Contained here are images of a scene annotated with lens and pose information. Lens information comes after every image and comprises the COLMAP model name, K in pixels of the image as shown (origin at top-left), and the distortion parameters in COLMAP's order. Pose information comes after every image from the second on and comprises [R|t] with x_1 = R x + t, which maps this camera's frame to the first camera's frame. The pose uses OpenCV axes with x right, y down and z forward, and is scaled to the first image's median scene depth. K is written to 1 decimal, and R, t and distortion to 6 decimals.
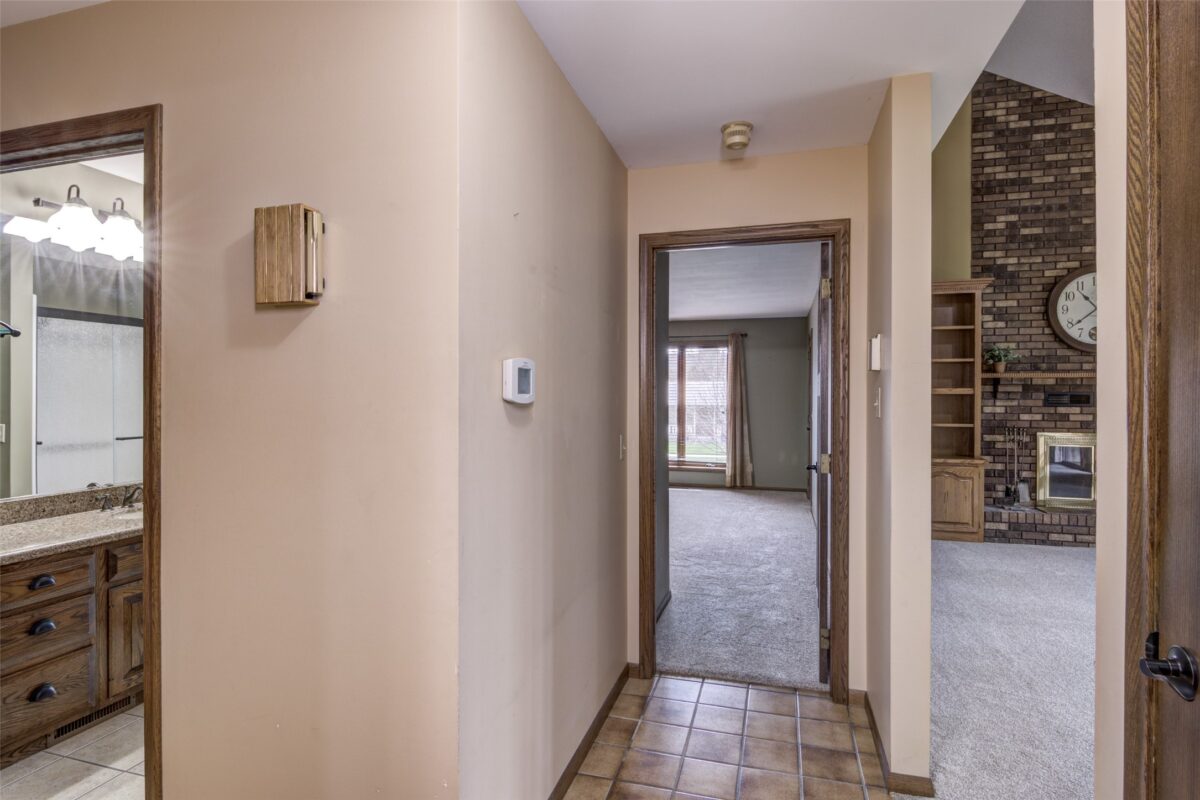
lens RADIAL K [[609.2, 0, 597.4], [0, 609.2, 391.4], [0, 0, 1]] dist [0.001545, 0.000130]
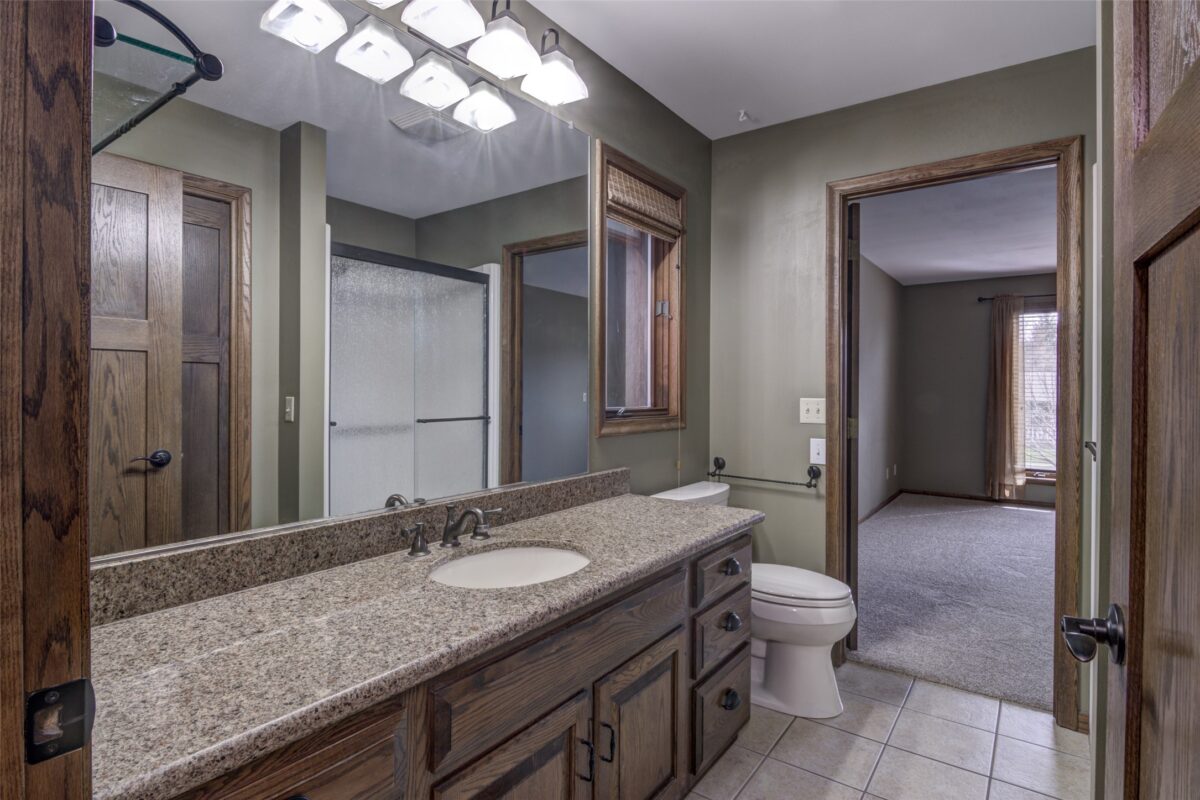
lens RADIAL K [[609.2, 0, 605.5], [0, 609.2, 395.5], [0, 0, 1]] dist [0.001545, 0.000130]
pose [[0.939831, 0.006942, -0.341569, -0.356993], [-0.002762, 0.999915, 0.012722, 0.040741], [0.341629, -0.011013, 0.939771, 0.424015]]
